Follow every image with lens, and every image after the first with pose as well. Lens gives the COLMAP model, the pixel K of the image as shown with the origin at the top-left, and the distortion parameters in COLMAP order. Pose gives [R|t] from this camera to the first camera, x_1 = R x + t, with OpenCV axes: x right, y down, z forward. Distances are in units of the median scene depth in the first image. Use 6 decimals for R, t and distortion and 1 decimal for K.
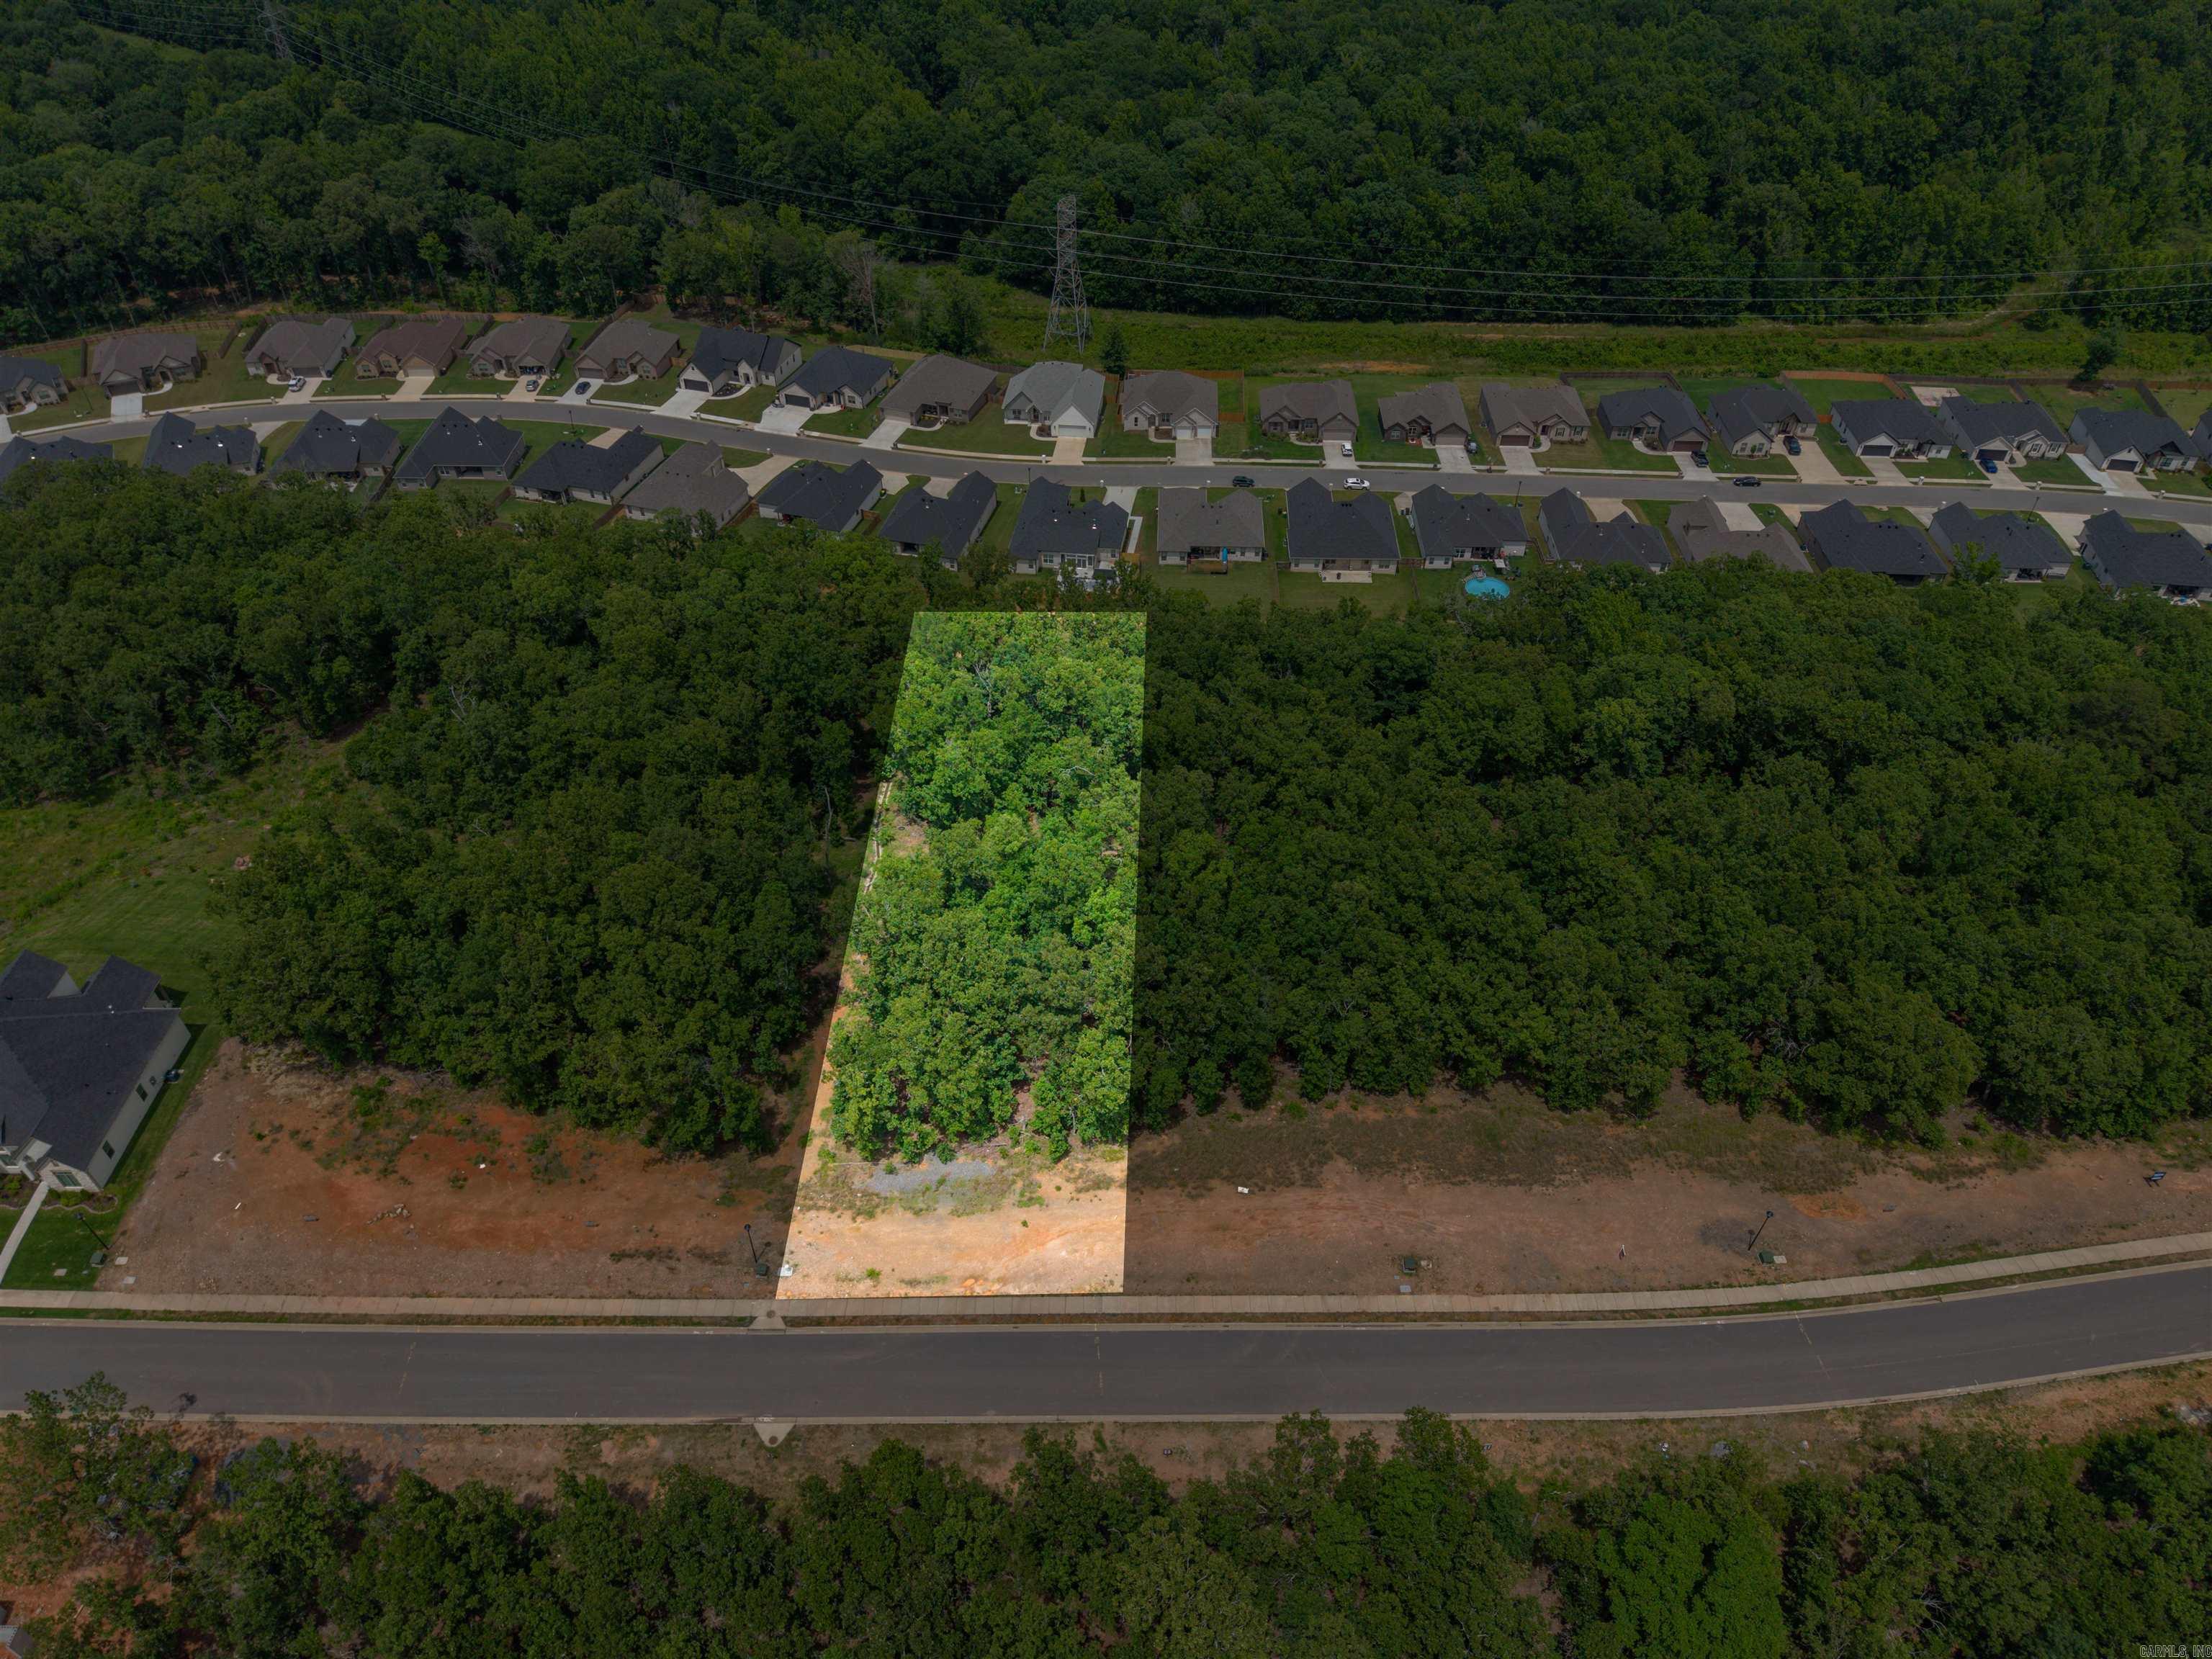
lens RADIAL K [[1481.6, 0, 1121.6], [0, 1481.6, 833.1], [0, 0, 1]] dist [0.026990, -0.024491]
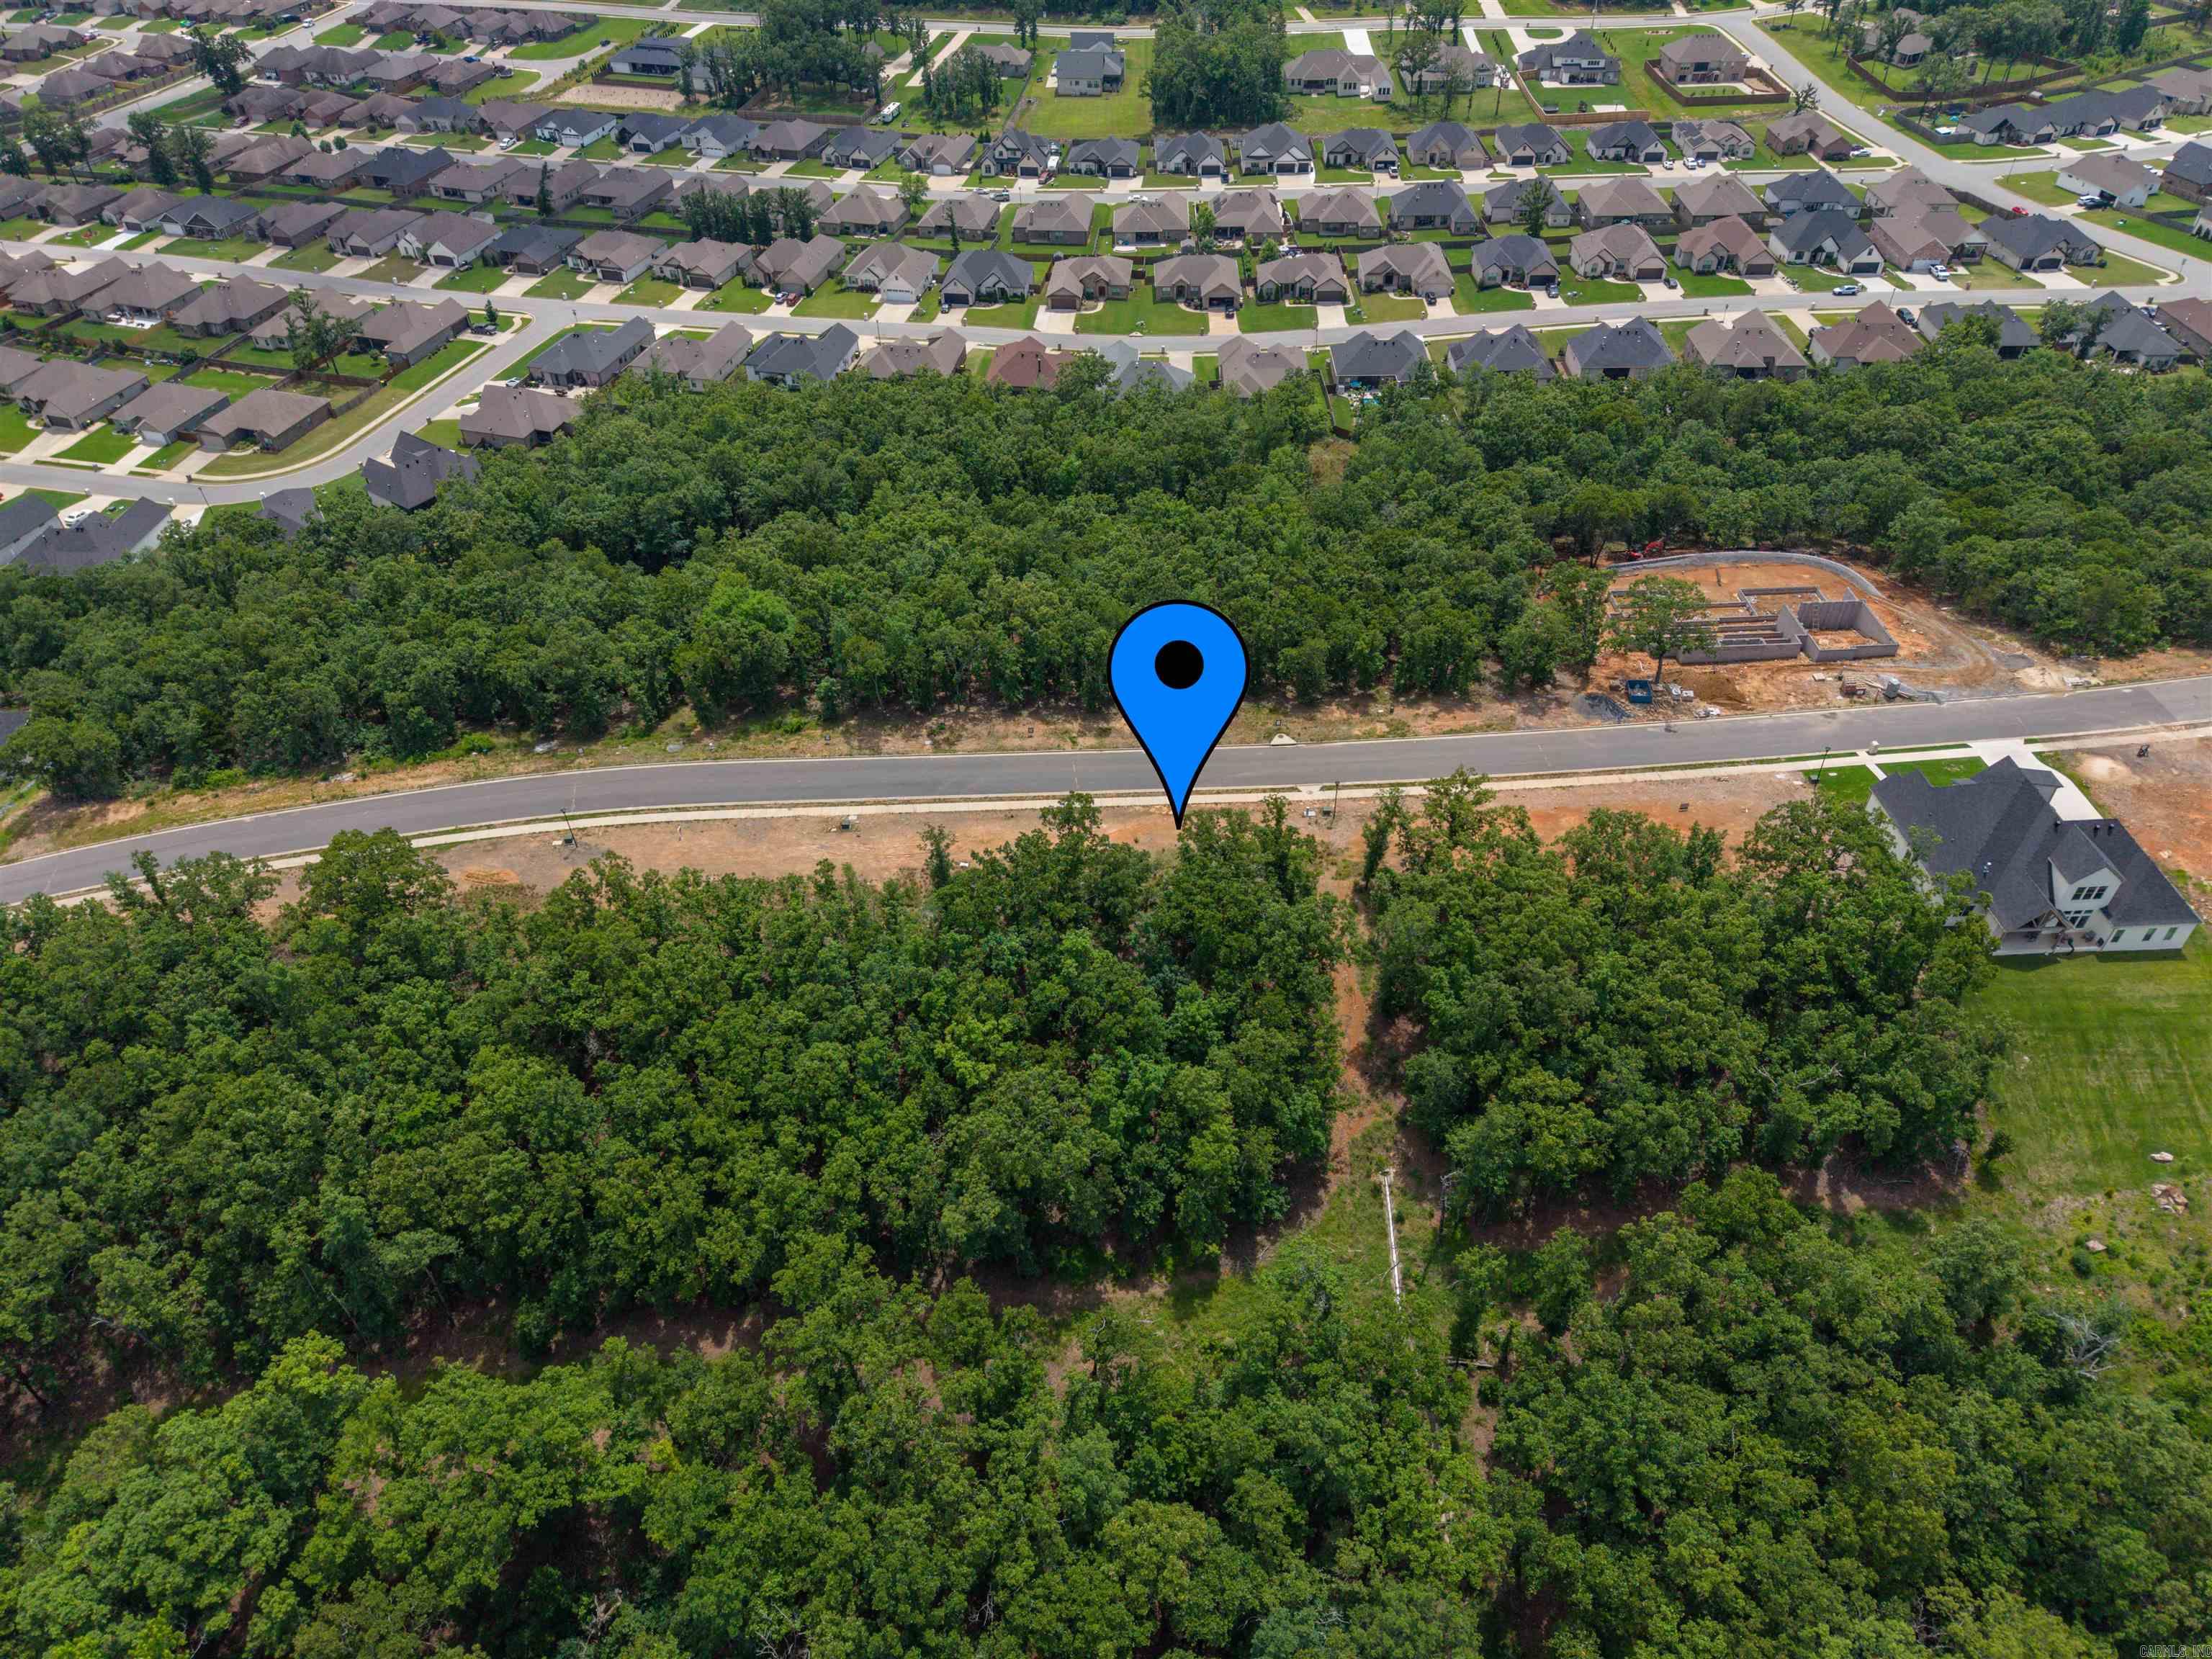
lens RADIAL K [[1481.6, 0, 1100.3], [0, 1481.6, 833.1], [0, 0, 1]] dist [0.026990, -0.024491]
pose [[-0.999042, 0.032448, -0.029353, 0.005493], [-0.025861, 0.103262, 0.994318, -1.027646], [0.035295, 0.994125, -0.102324, 1.146455]]
